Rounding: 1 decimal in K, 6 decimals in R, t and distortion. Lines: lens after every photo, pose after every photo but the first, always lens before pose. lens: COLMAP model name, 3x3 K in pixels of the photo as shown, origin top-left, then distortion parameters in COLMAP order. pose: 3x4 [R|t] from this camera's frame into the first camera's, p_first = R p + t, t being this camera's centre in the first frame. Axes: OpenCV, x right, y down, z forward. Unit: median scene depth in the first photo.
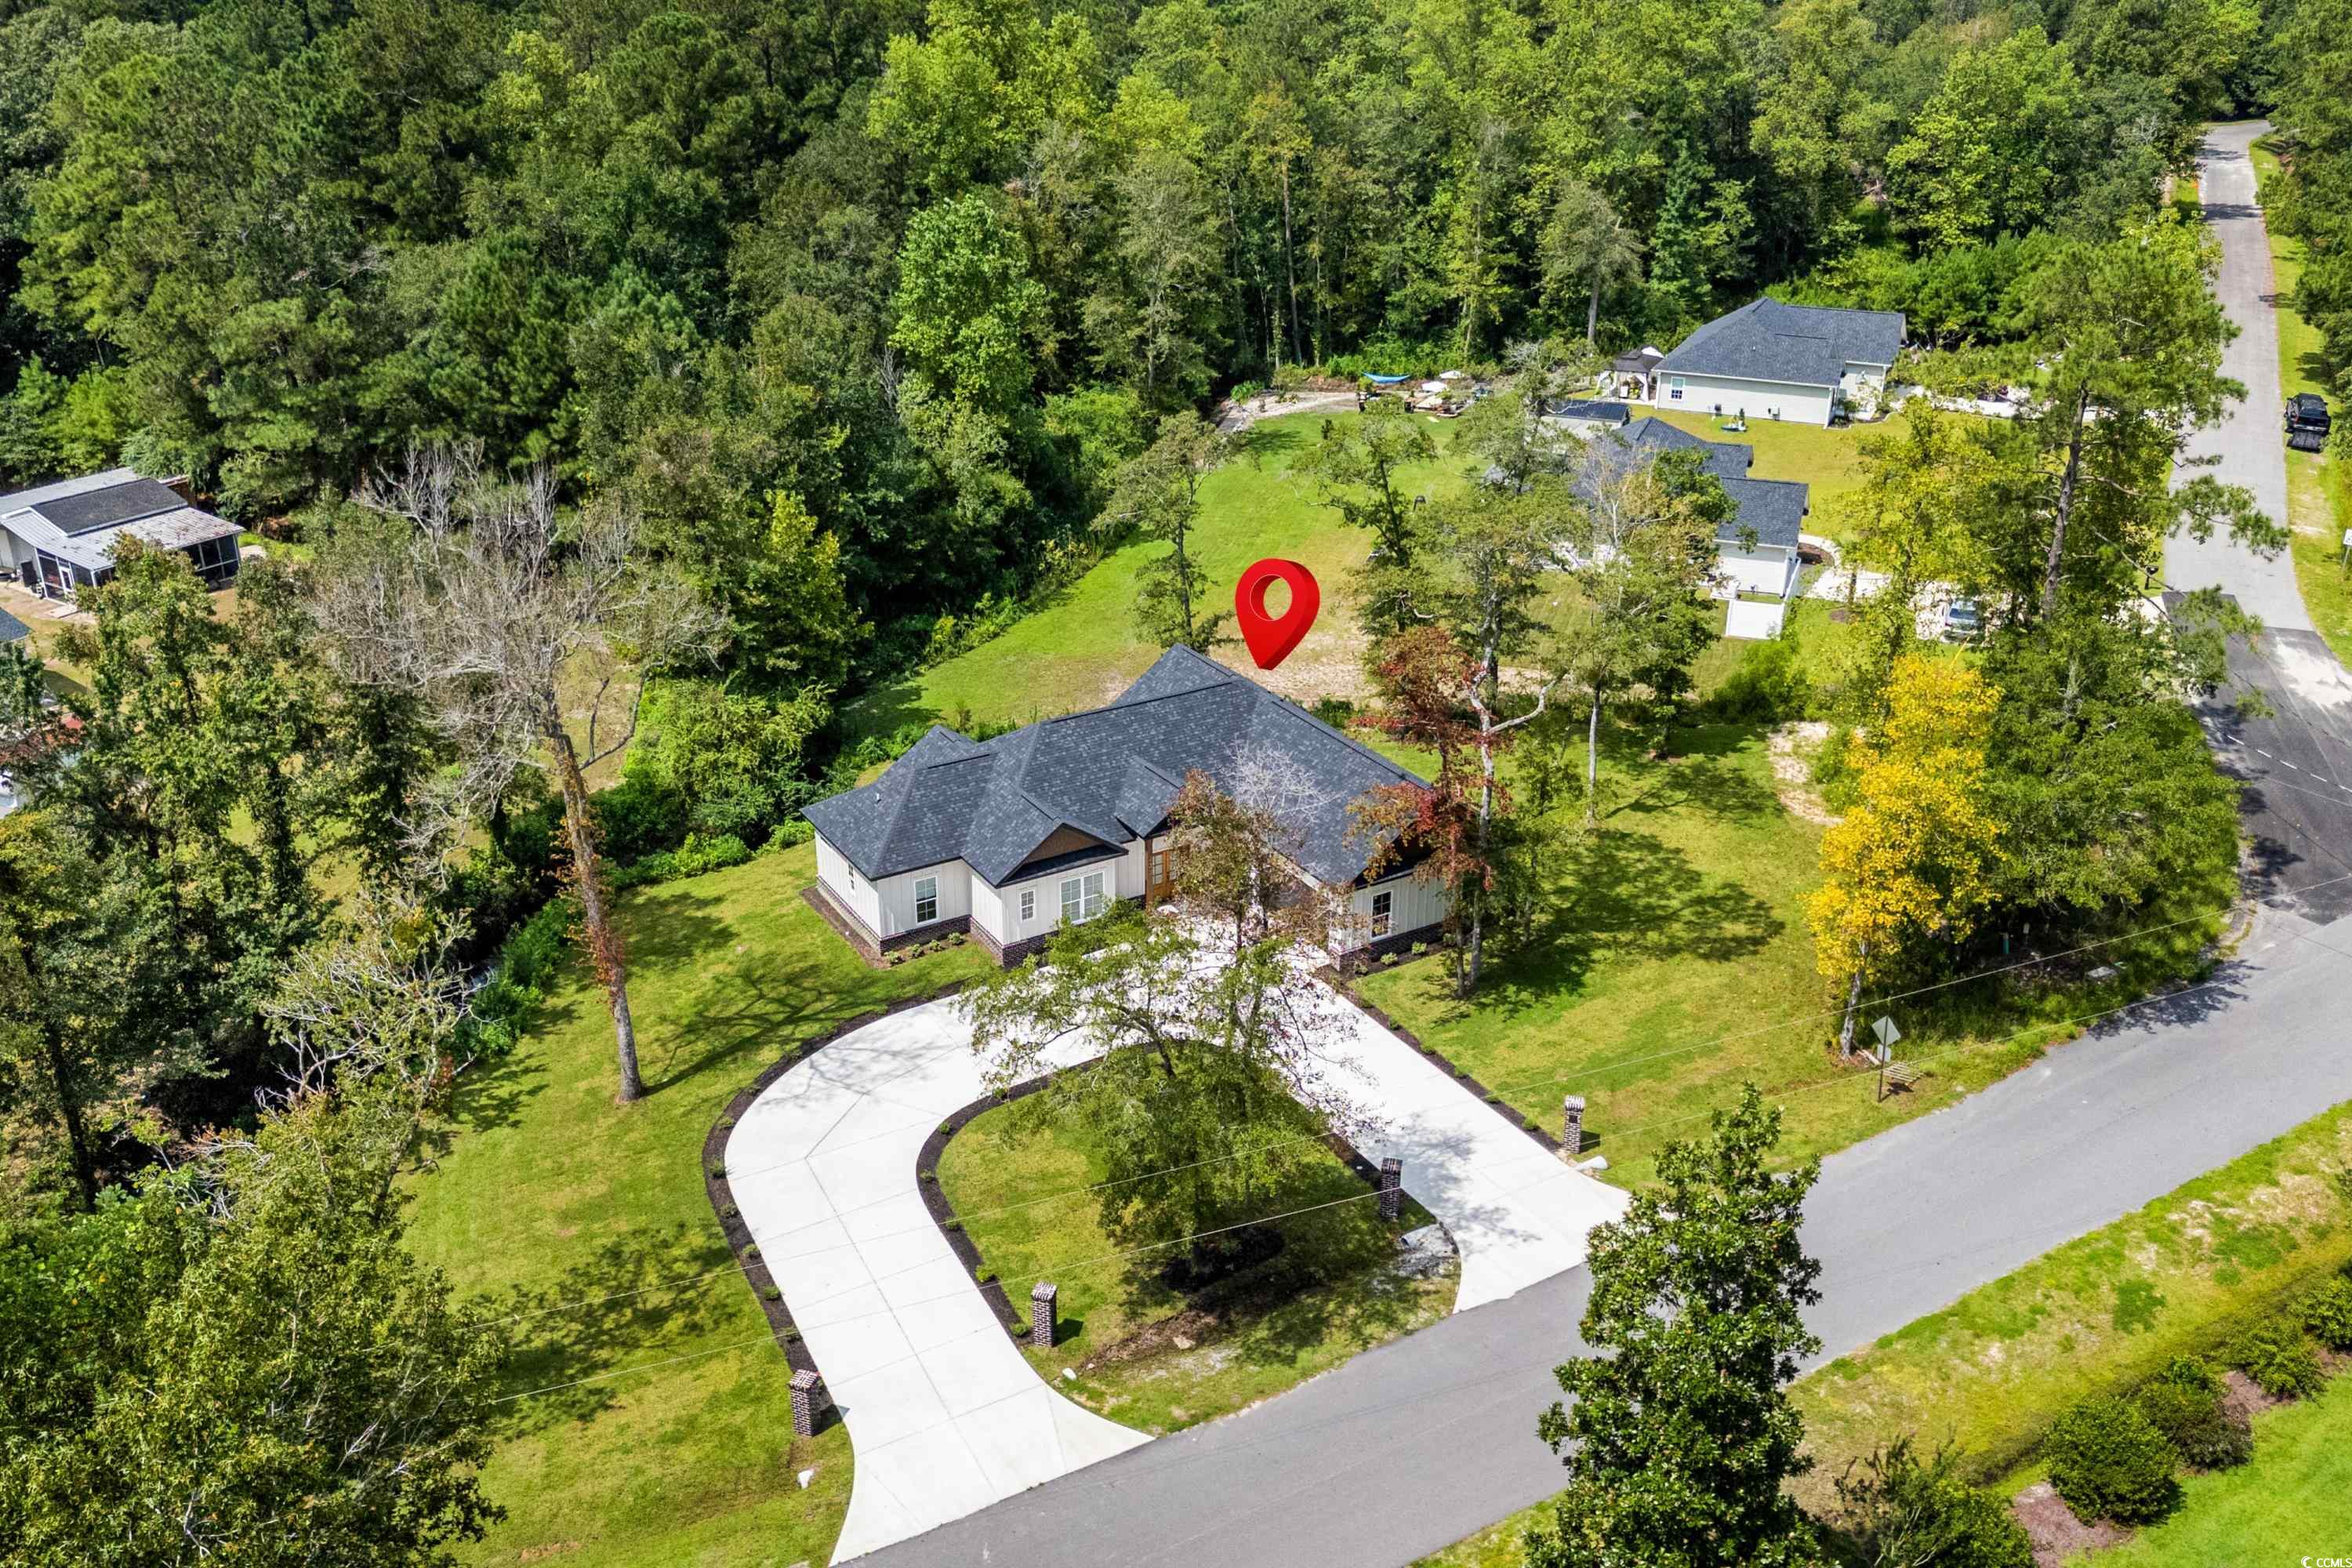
lens RADIAL K [[1961.3, 0, 1186.2], [0, 1961.3, 788.3], [0, 0, 1]] dist [0.070109, -0.016508]
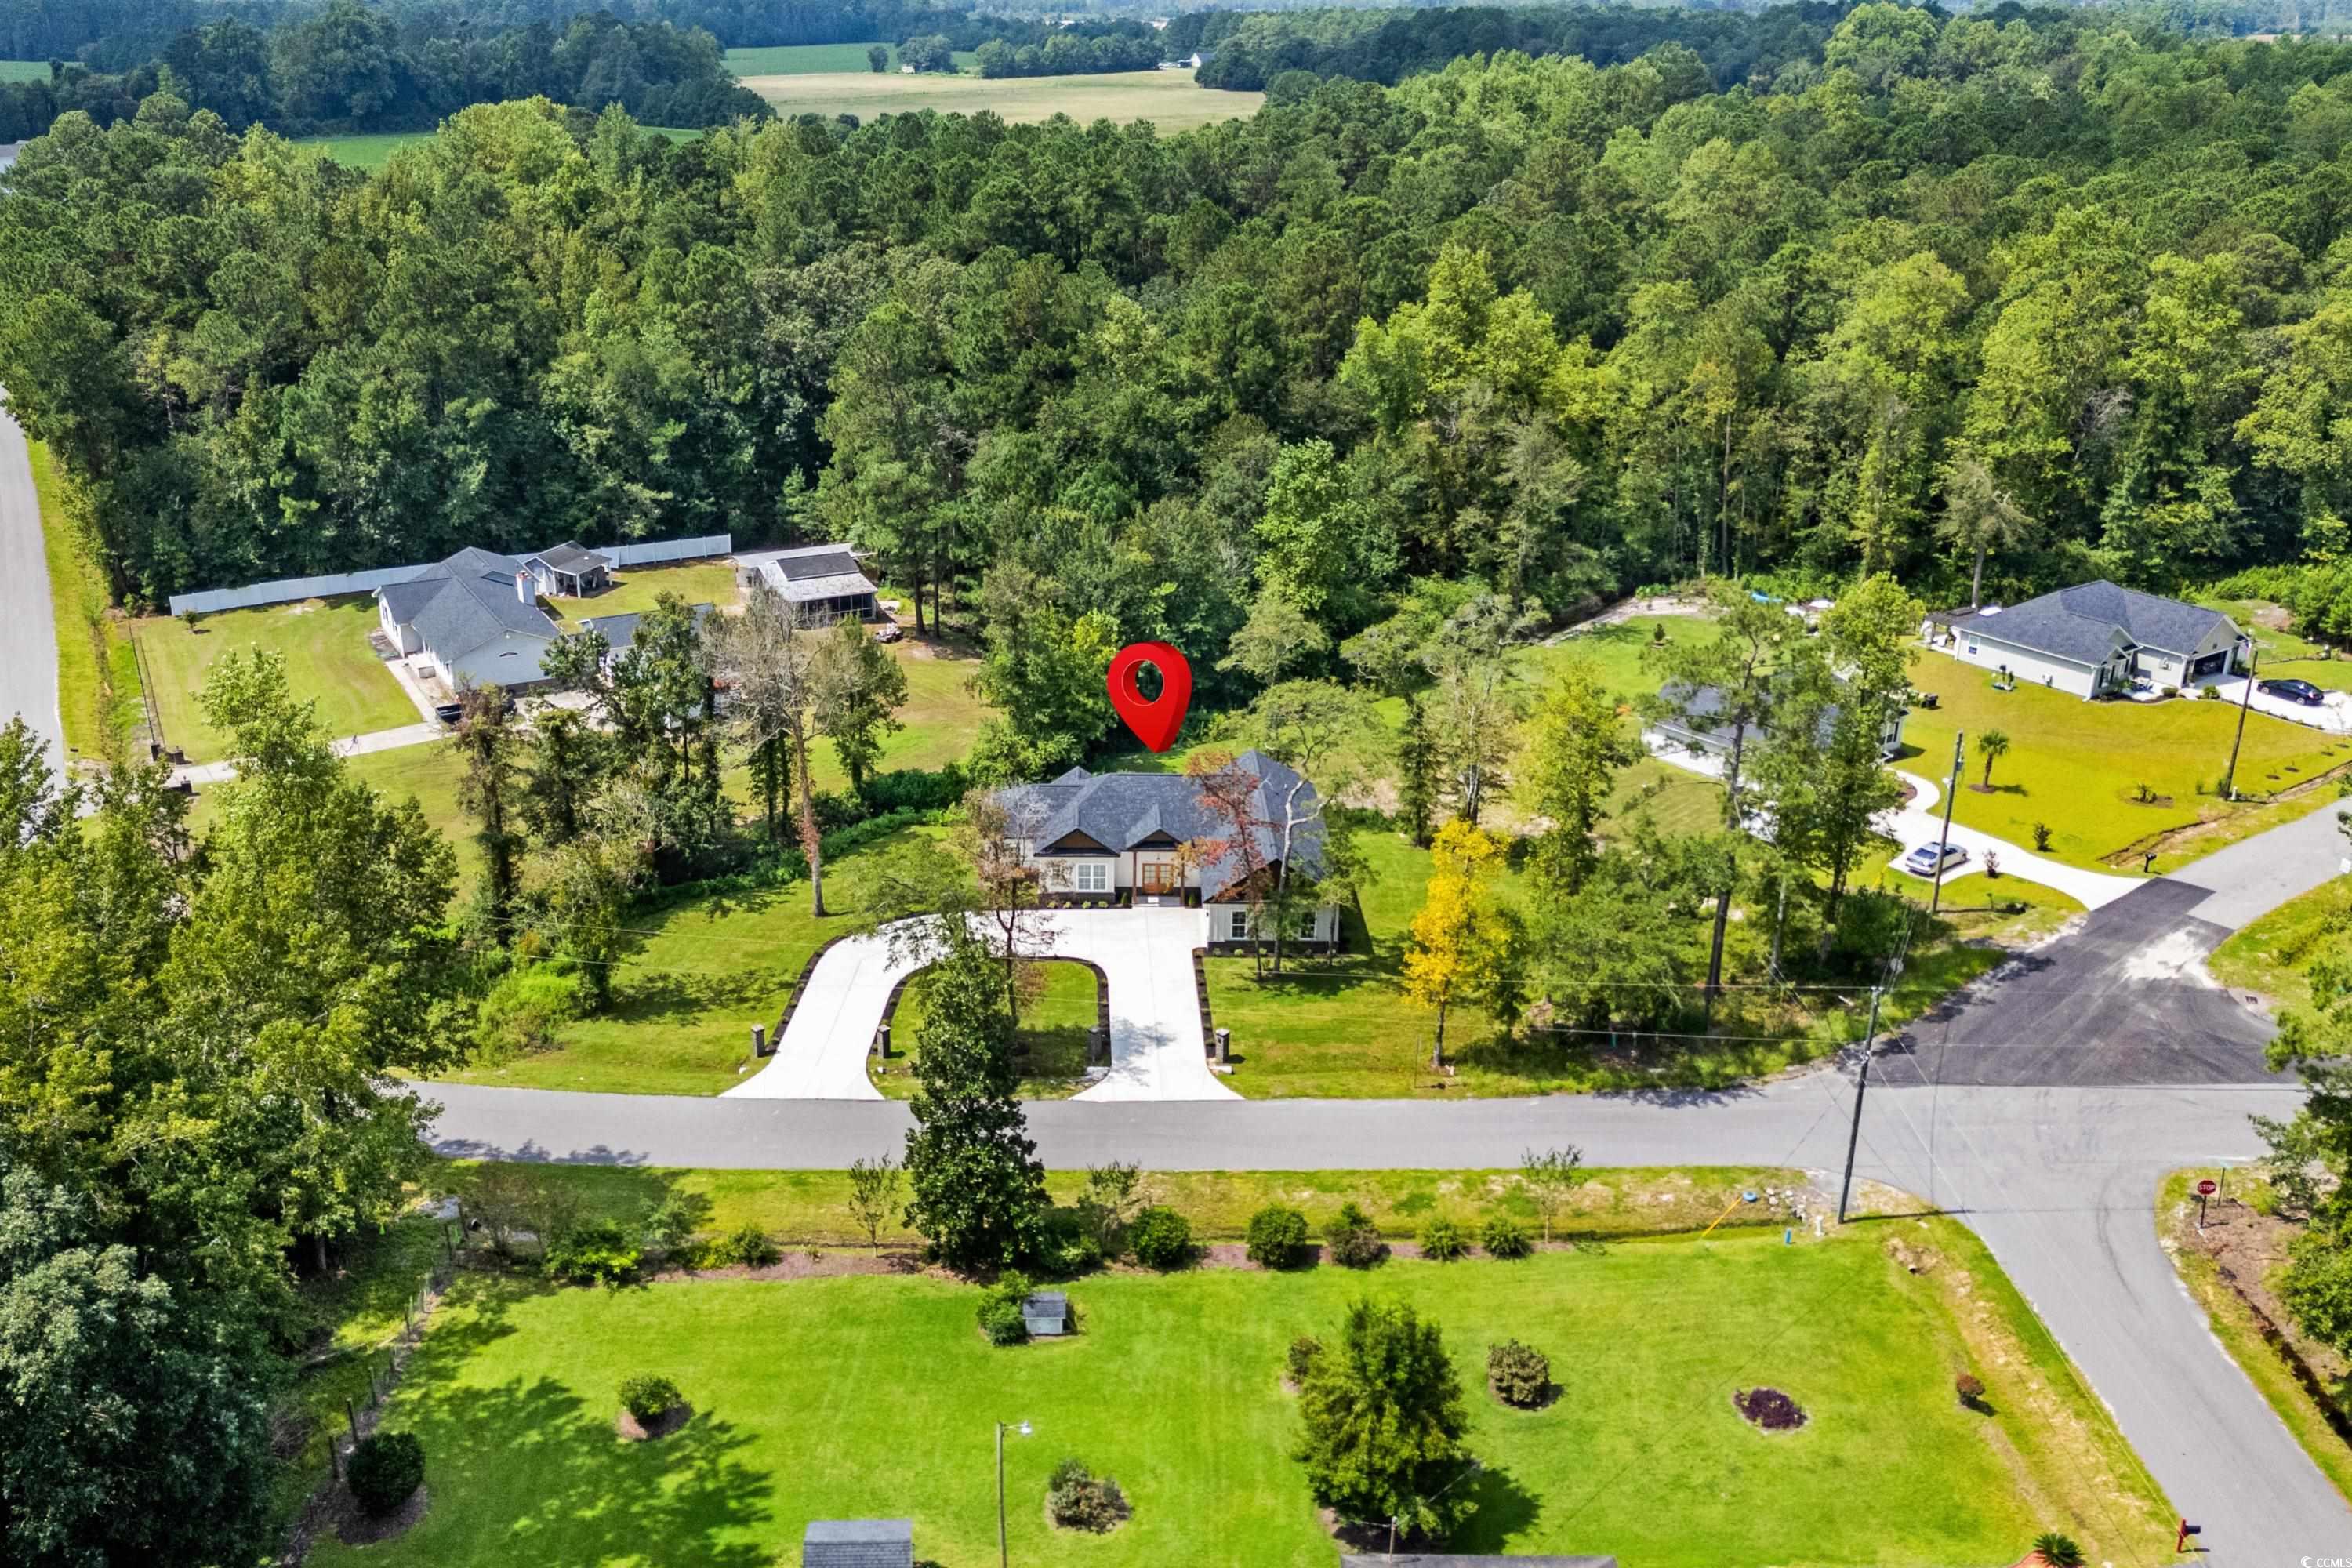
lens RADIAL K [[1961.3, 0, 1166.7], [0, 1961.3, 782.8], [0, 0, 1]] dist [0.070109, -0.016508]
pose [[0.869350, 0.193442, -0.454764, 0.558992], [-0.217347, 0.976094, -0.000292, -0.027577], [0.443836, 0.099096, 0.890612, -0.364891]]
